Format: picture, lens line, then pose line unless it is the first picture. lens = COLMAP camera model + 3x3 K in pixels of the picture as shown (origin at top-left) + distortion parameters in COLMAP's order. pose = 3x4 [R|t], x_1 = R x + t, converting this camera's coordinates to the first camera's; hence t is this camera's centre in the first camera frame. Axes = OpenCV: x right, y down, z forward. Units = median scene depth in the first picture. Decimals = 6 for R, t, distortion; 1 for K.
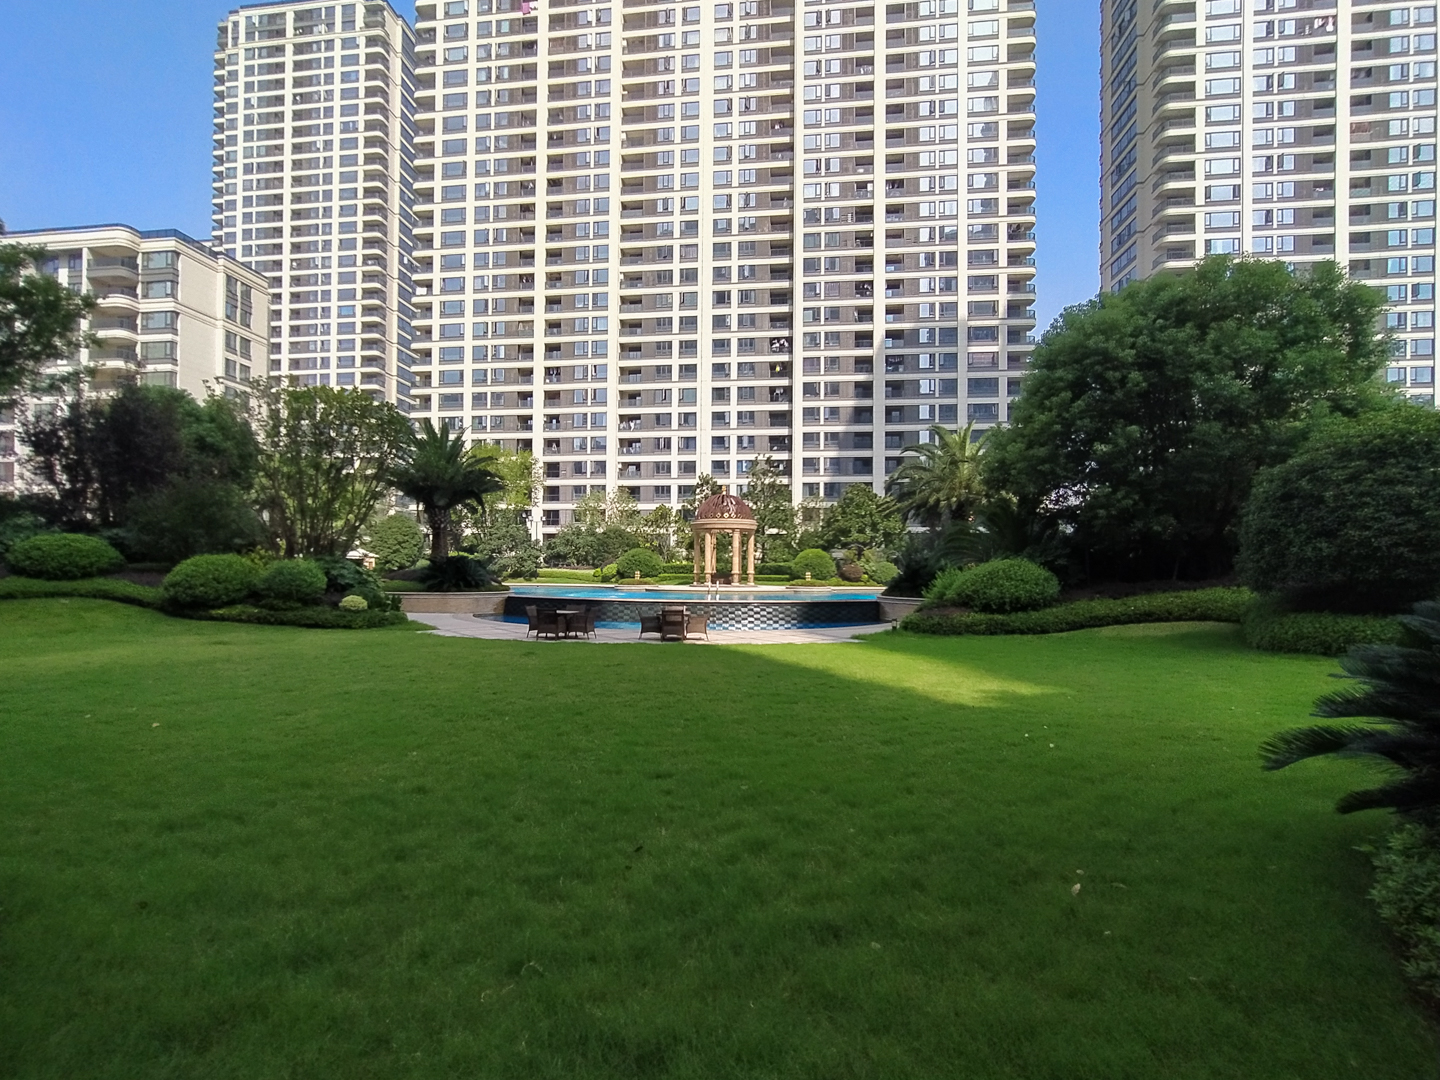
lens RADIAL K [[688.3, 0, 693.3], [0, 688.3, 558.3], [0, 0, 1]] dist [-0.001747, 0.005322]
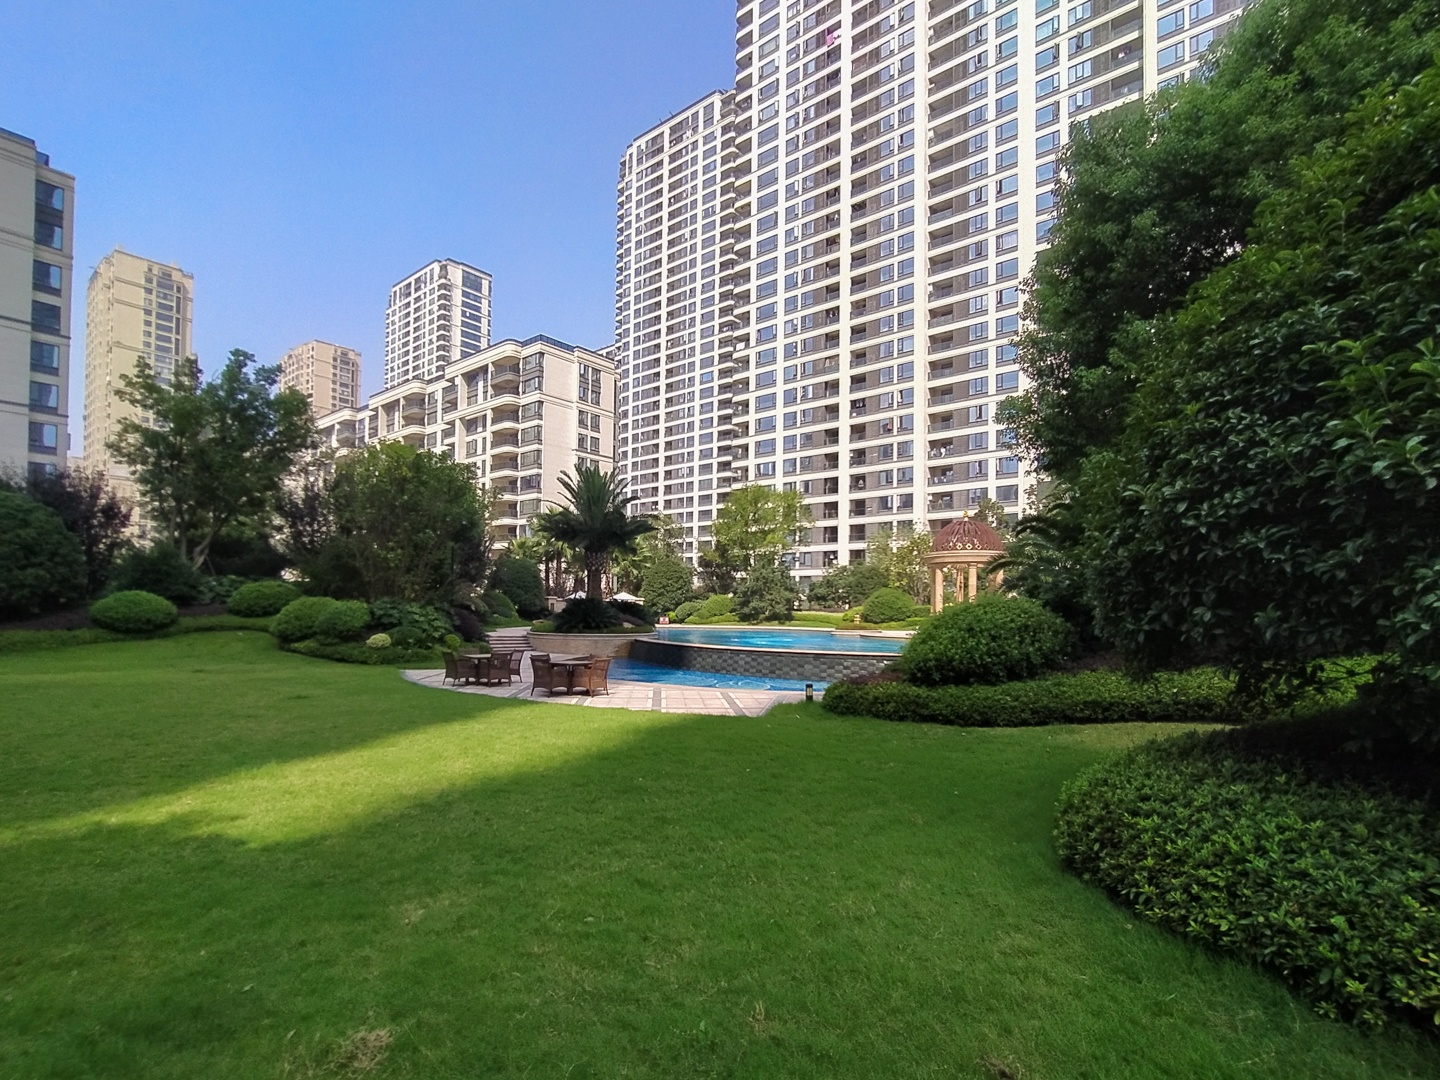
lens RADIAL K [[699.8, 0, 724.5], [0, 699.8, 589.6], [0, 0, 1]] dist [-0.004210, 0.001519]
pose [[0.857831, -0.011721, -0.513798, 0.130179], [0.002666, 0.999828, -0.018358, 0.001469], [0.513924, 0.014378, 0.857715, 0.082269]]
